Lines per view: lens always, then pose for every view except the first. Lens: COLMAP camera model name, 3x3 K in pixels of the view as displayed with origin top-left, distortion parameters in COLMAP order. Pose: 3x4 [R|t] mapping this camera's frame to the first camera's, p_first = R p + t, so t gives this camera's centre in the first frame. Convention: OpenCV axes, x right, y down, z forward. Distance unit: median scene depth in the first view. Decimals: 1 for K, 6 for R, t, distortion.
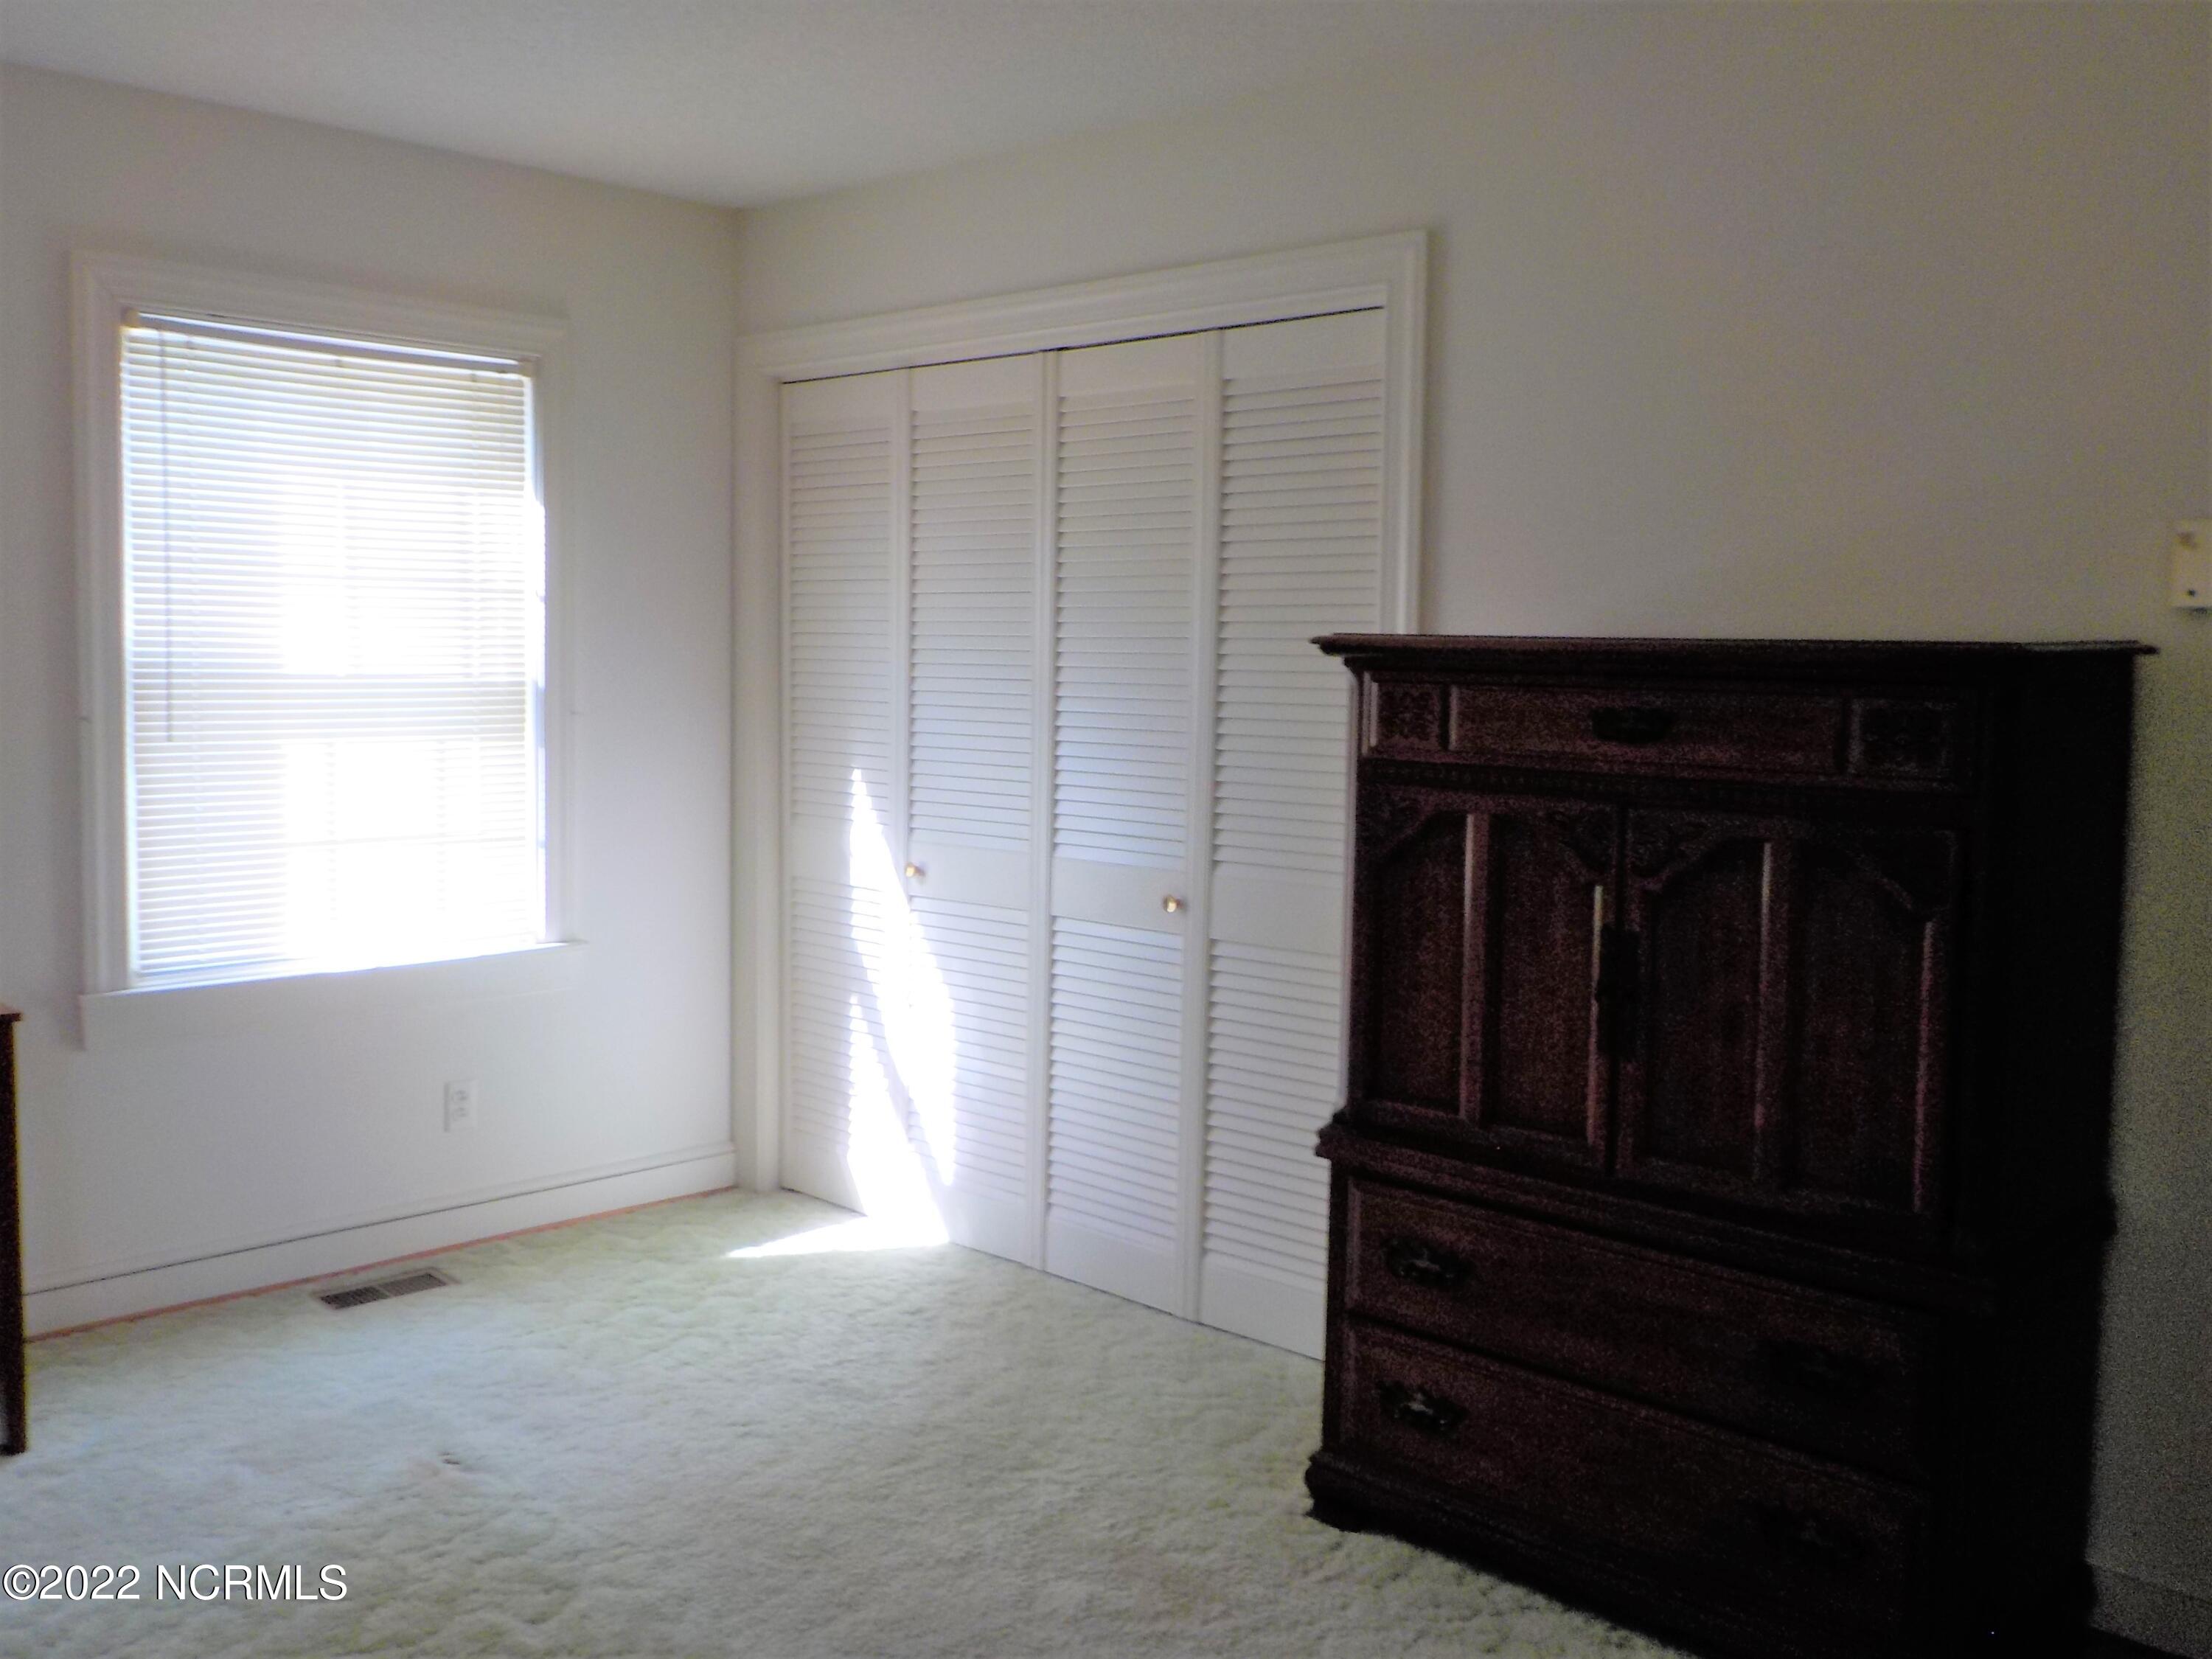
lens RADIAL K [[2016.6, 0, 1092.6], [0, 2016.6, 826.1], [0, 0, 1]] dist [-0.009438, -0.002182]
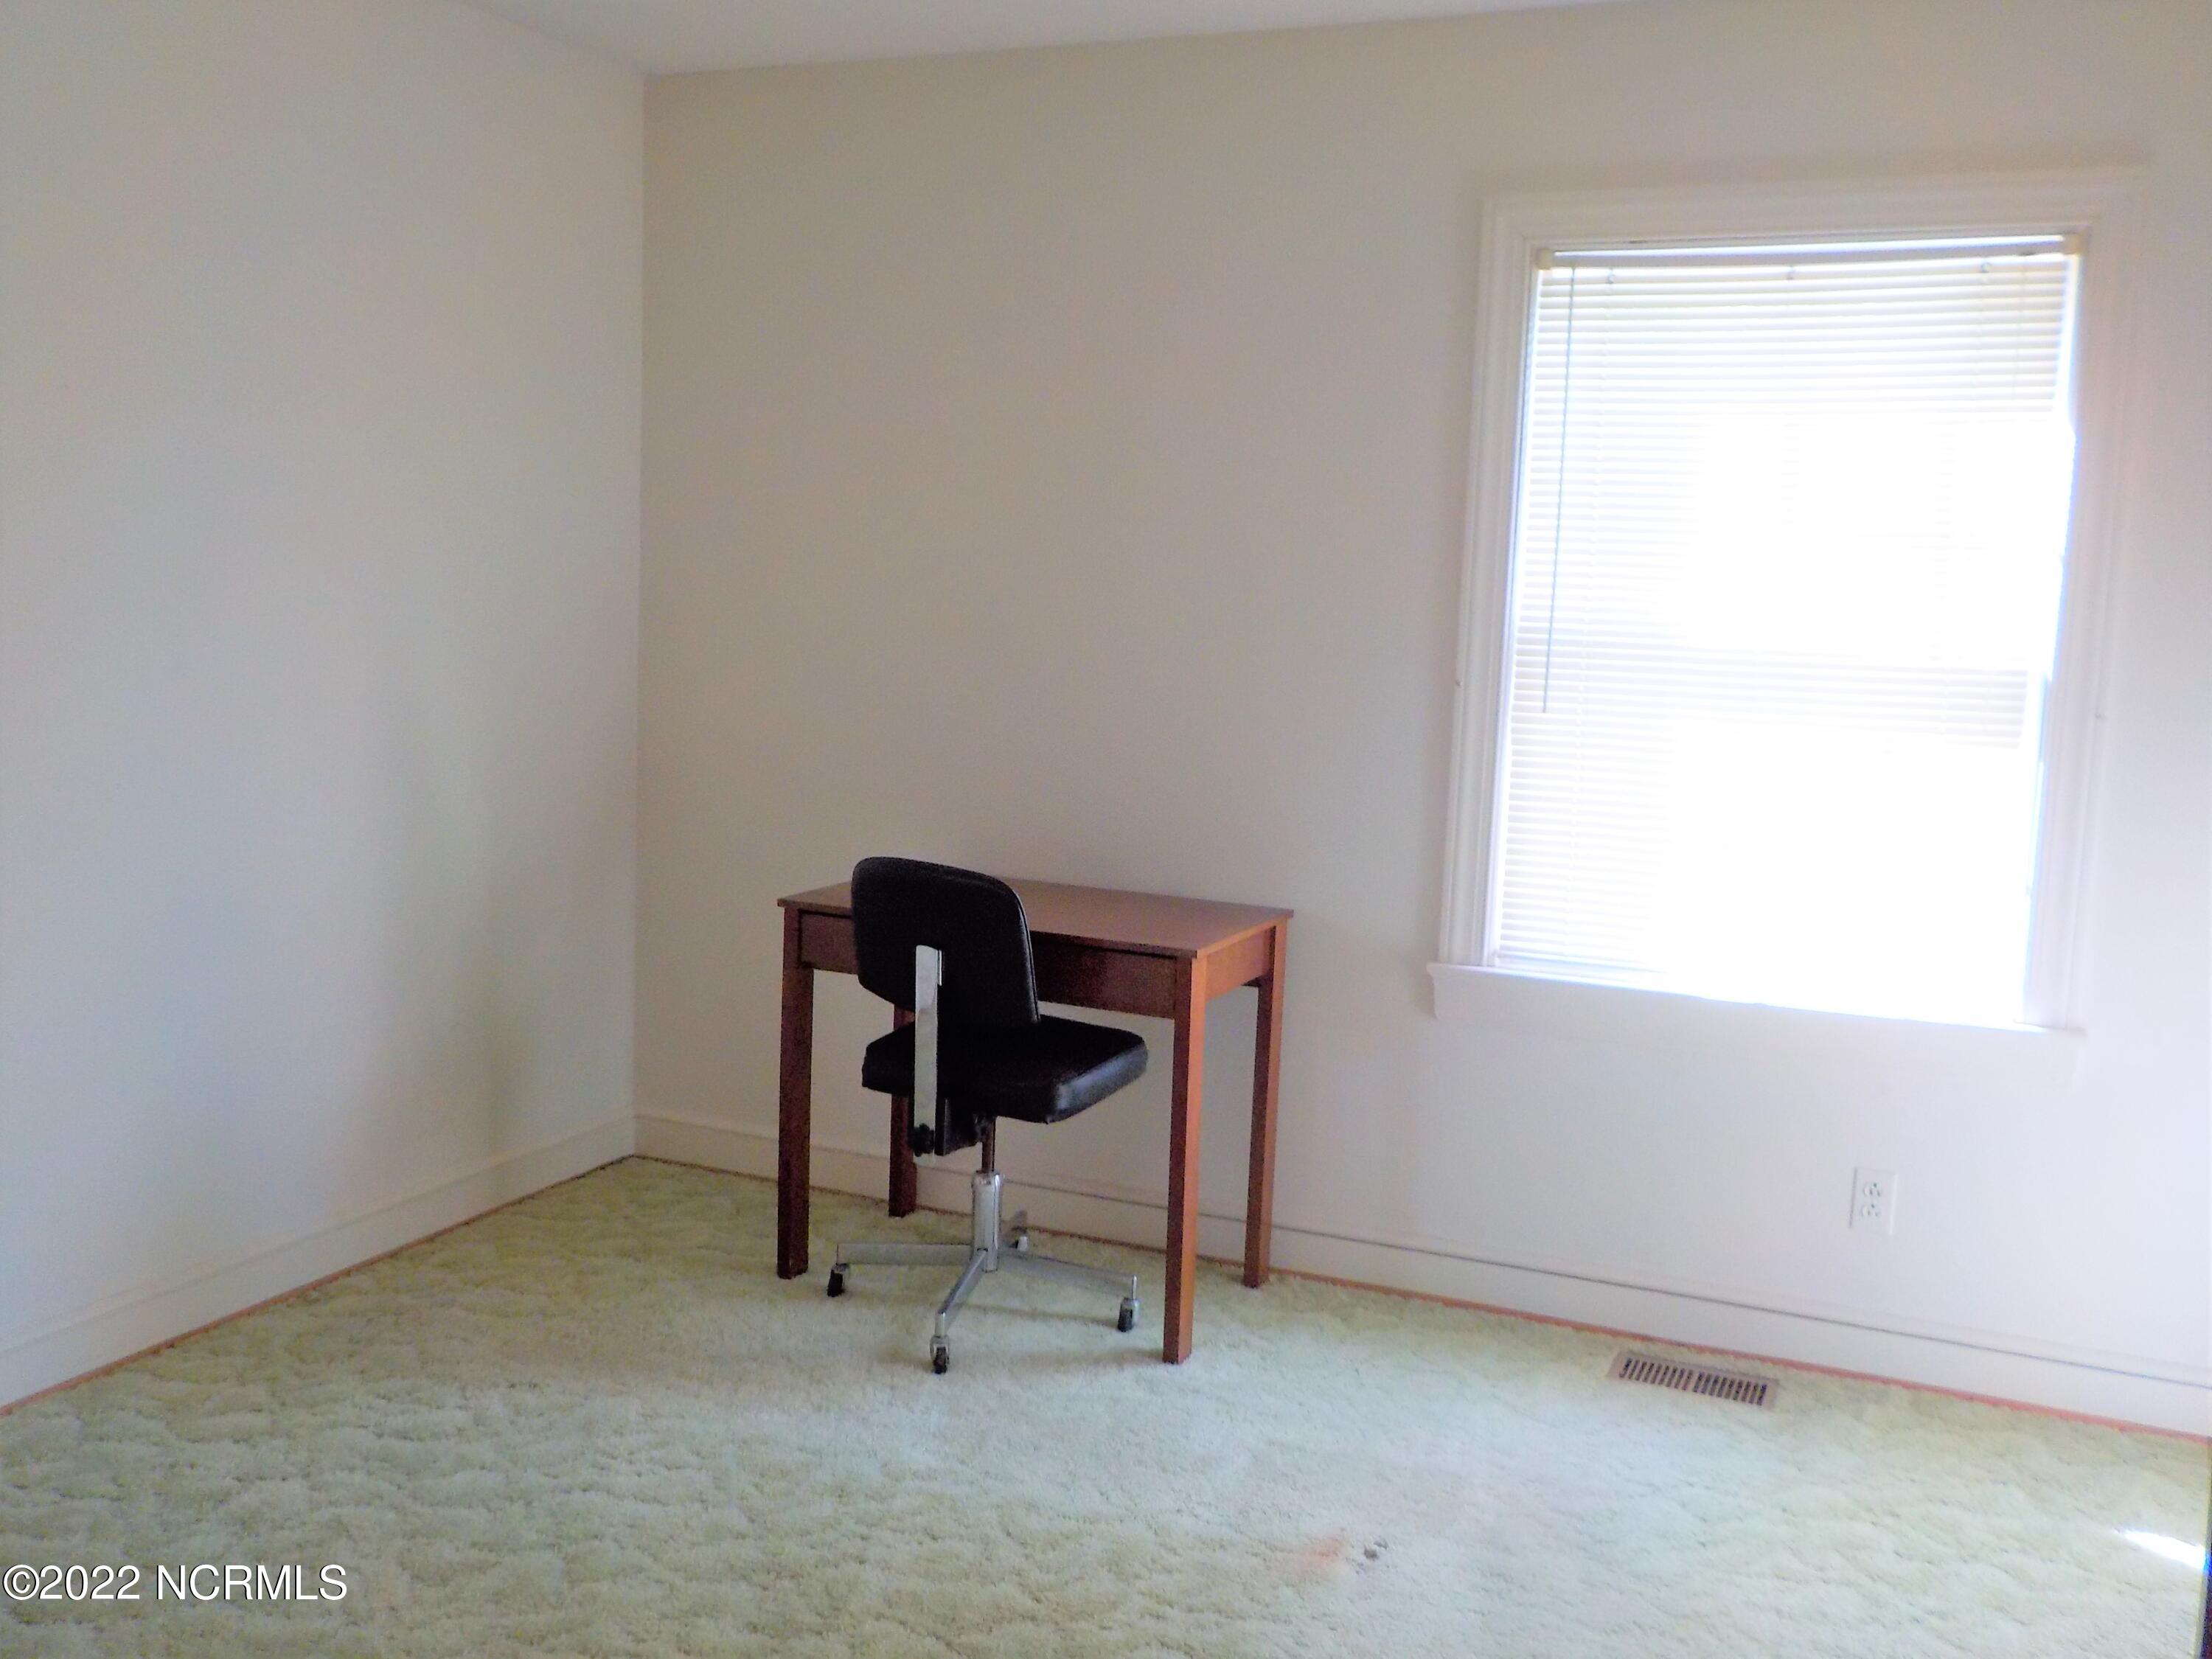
lens RADIAL K [[2016.6, 0, 1092.6], [0, 2016.6, 826.1], [0, 0, 1]] dist [-0.009438, -0.002182]
pose [[0.319325, 0.107273, -0.941554, 0.340315], [-0.111690, 0.990908, 0.075016, -0.034819], [0.941040, 0.081207, 0.328403, 0.475172]]
